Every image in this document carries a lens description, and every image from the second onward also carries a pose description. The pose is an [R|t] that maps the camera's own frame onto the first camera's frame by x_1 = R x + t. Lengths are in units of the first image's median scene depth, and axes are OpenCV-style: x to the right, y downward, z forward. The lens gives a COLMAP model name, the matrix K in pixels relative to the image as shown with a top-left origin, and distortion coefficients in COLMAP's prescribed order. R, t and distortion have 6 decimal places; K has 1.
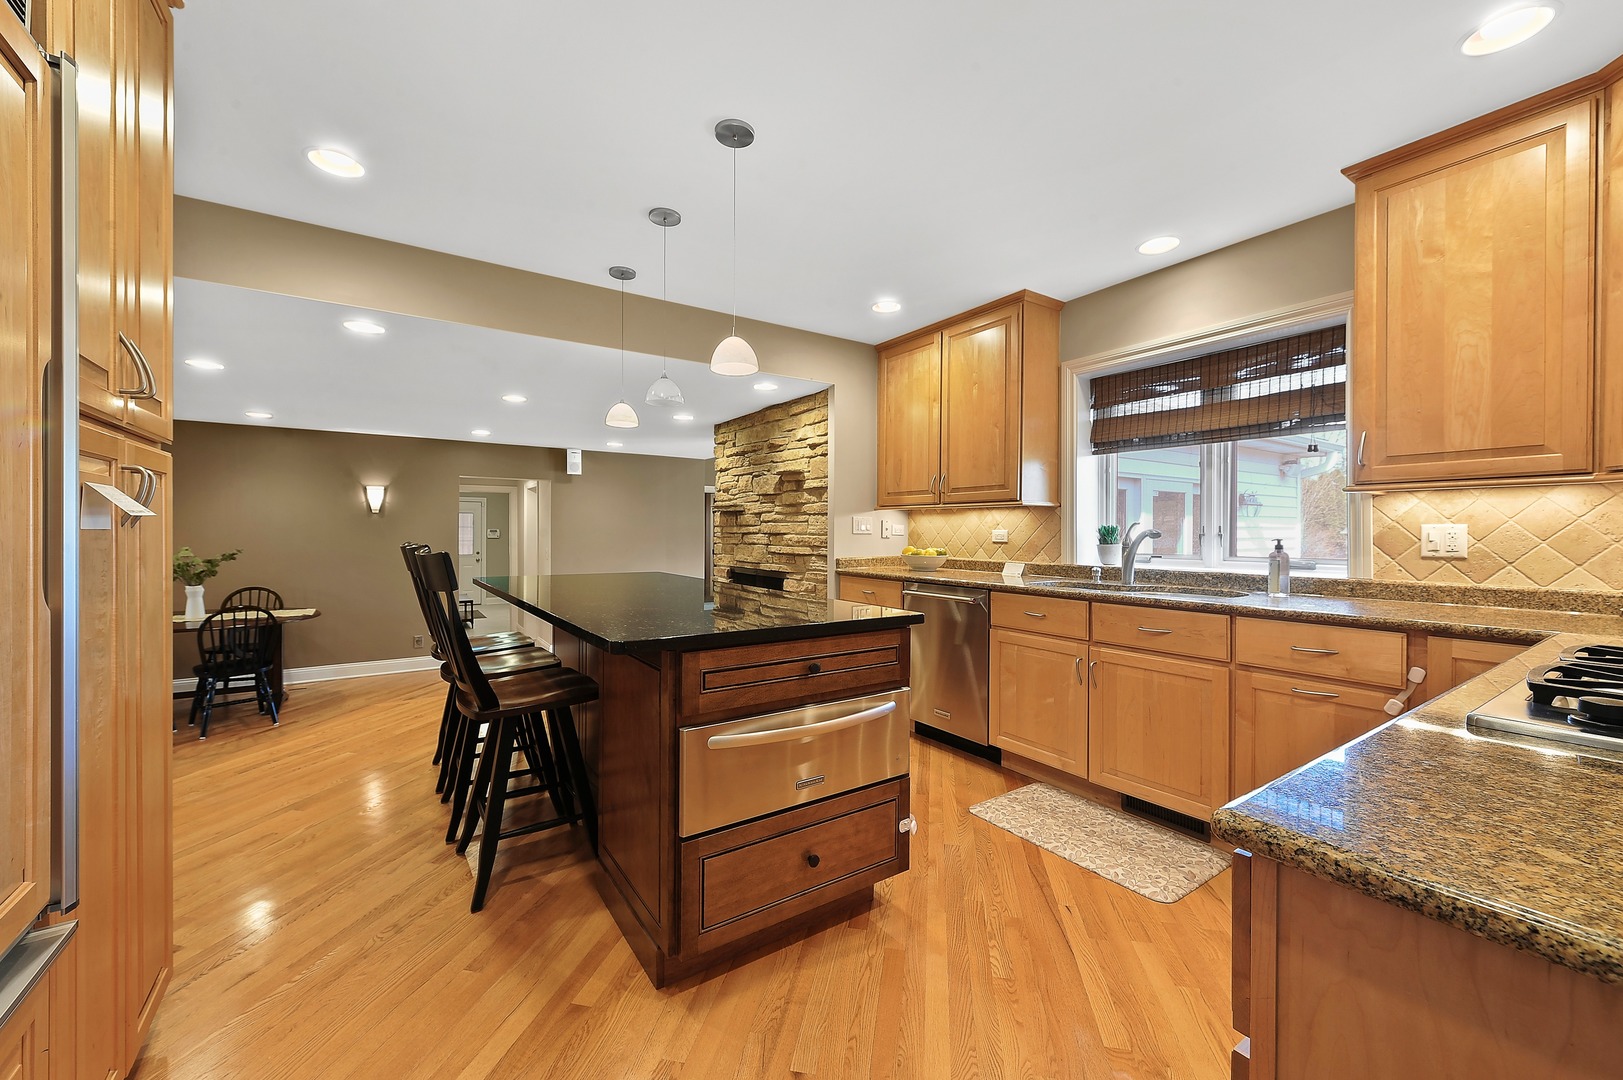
lens RADIAL K [[633.8, 0, 810.1], [0, 633.8, 540.6], [0, 0, 1]] dist [0.001032, 0.000054]
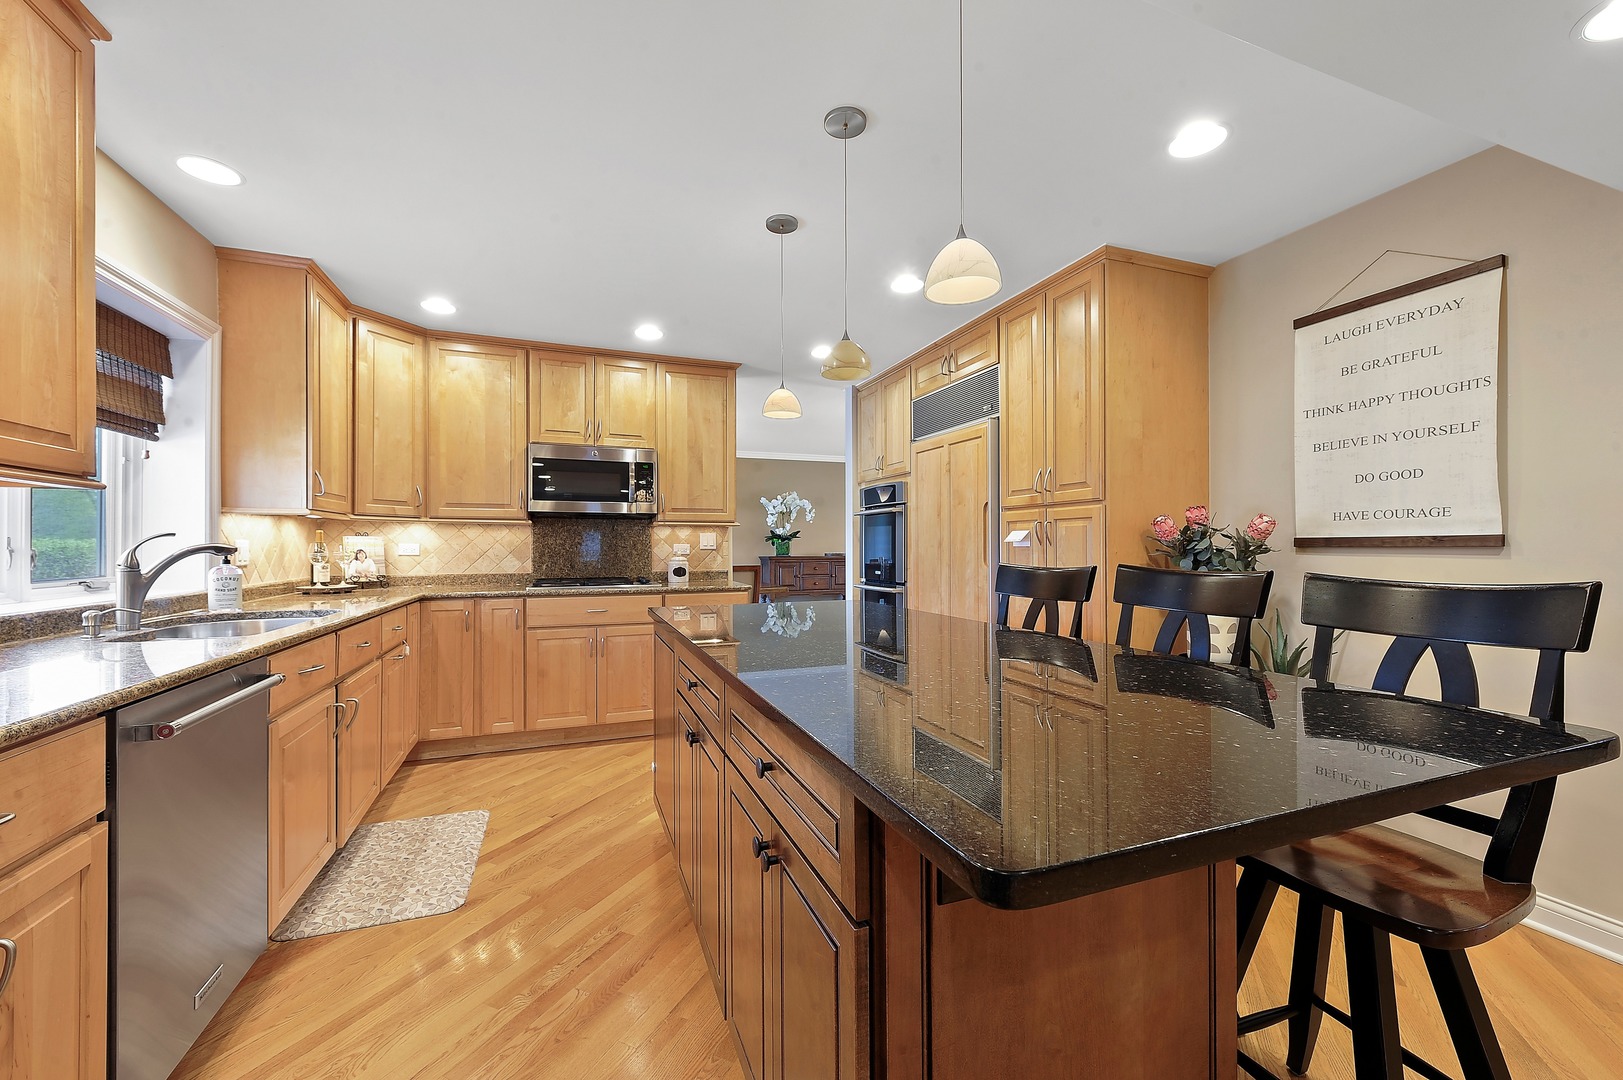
lens RADIAL K [[633.8, 0, 808.0], [0, 633.8, 541.7], [0, 0, 1]] dist [0.001032, 0.000054]
pose [[-0.973921, -0.005279, 0.226827, -0.169521], [-0.005444, 0.999985, -0.000100, -0.012561], [-0.226824, -0.001332, -0.973935, 0.827269]]
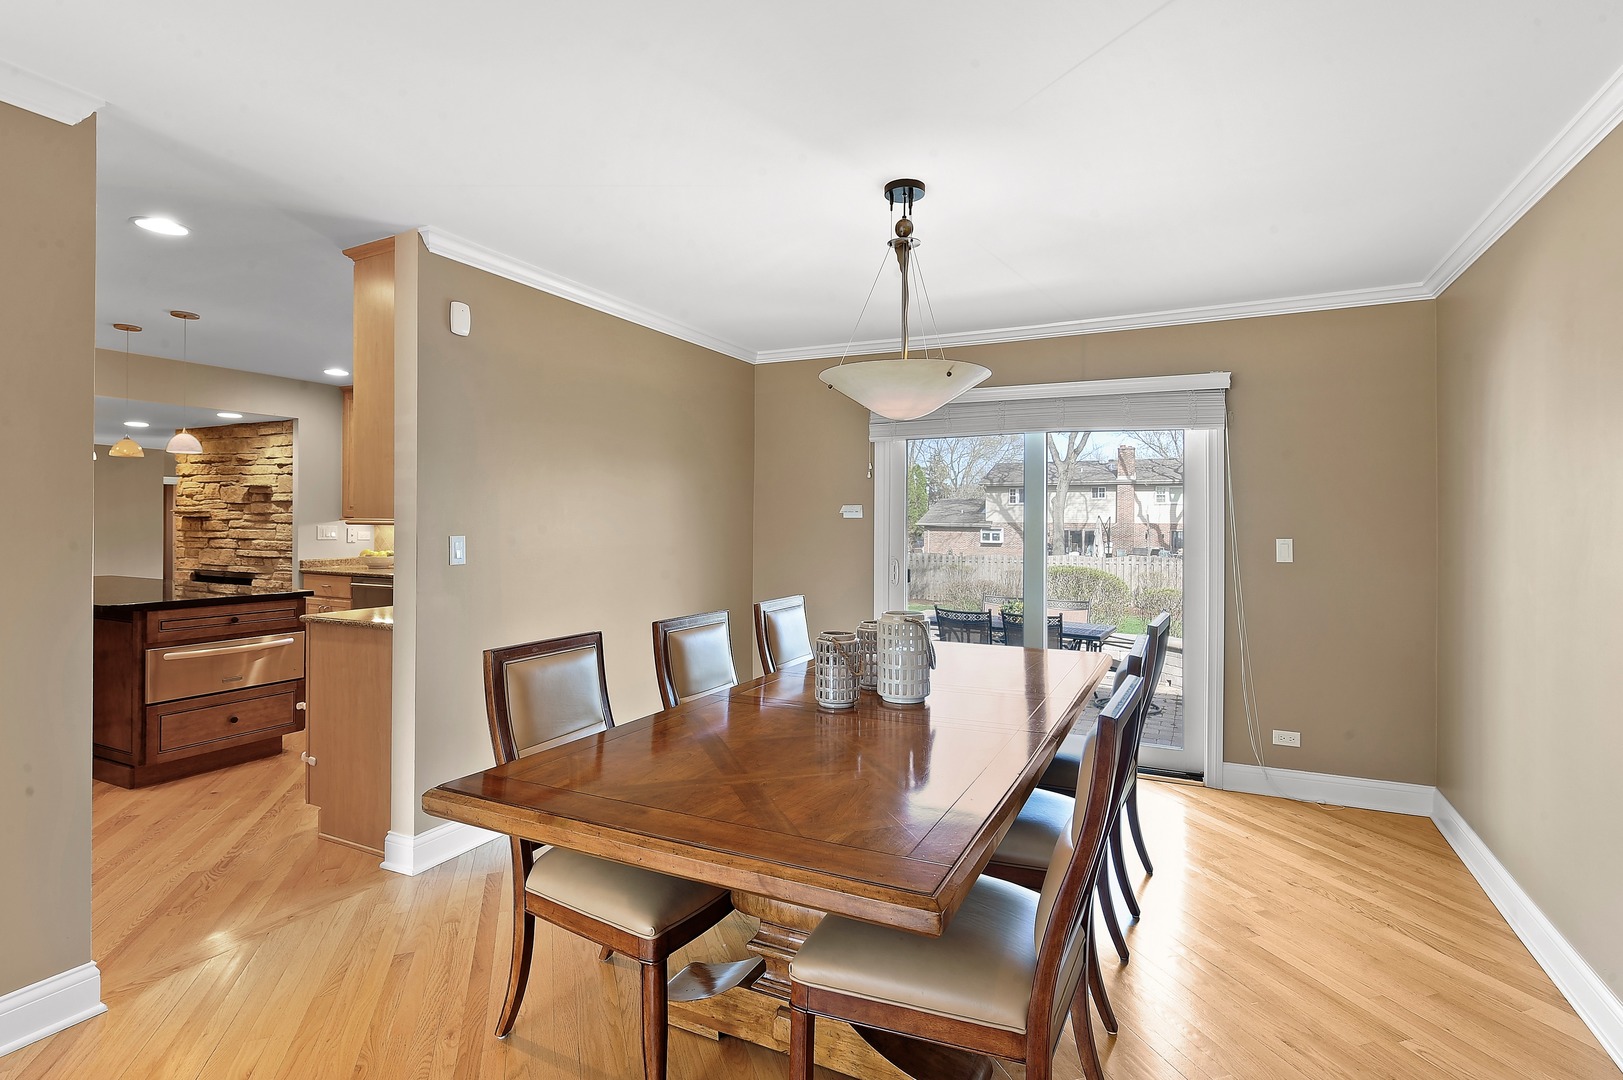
lens RADIAL K [[798.4, 0, 818.9], [0, 798.4, 529.3], [0, 0, 1]] dist [0.002671, 0.000349]
pose [[0.867852, -0.001853, 0.496819, 0.133392], [0.002809, 0.999995, -0.001175, -0.025076], [-0.496815, 0.002415, 0.867853, -0.778903]]
